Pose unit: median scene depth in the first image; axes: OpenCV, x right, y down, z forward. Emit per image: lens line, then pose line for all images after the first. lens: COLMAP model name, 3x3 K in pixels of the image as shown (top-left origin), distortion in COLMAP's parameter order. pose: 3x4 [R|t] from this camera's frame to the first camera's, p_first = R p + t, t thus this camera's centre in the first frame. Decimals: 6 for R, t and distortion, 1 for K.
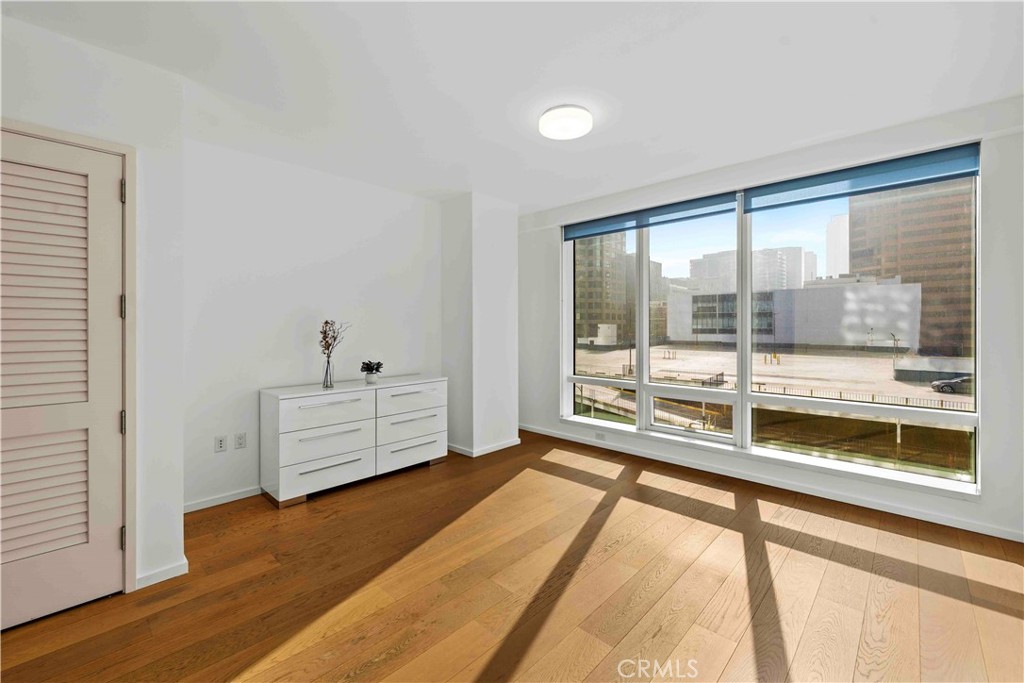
lens RADIAL K [[429.2, 0, 492.9], [0, 429.2, 327.8], [0, 0, 1]] dist [0.000690, 0.000019]
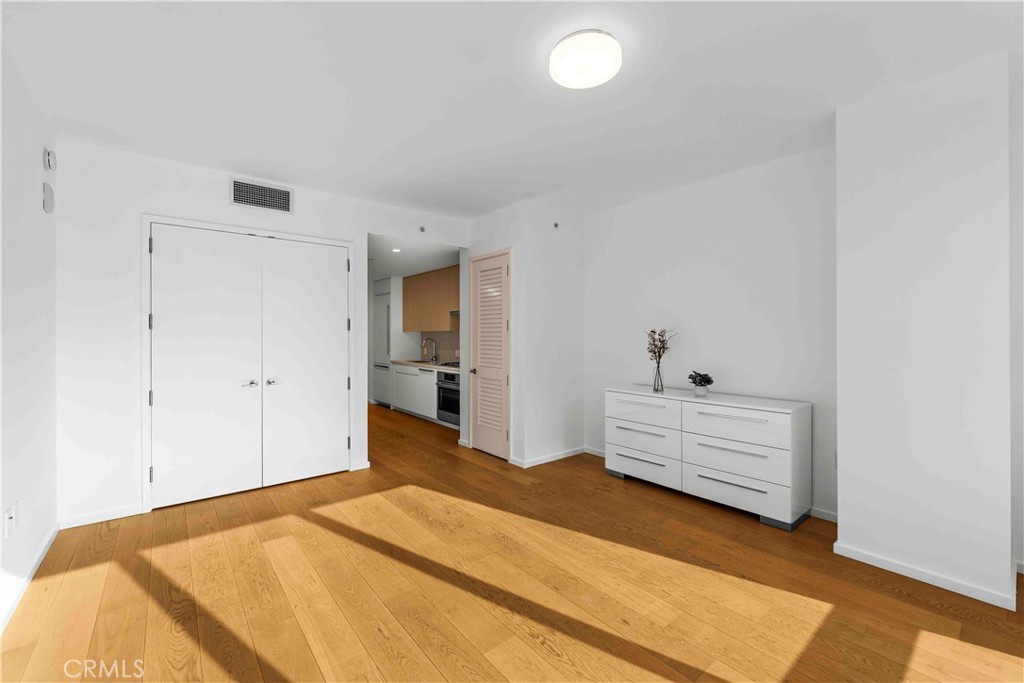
lens RADIAL K [[414.9, 0, 512.0], [0, 414.9, 341.5], [0, 0, 1]] dist [0.000978, 0.000083]
pose [[-0.099925, 0.016967, -0.994850, 0.783529], [-0.002966, 0.999845, 0.017350, -0.003939], [0.994991, 0.004684, -0.099859, 0.831338]]
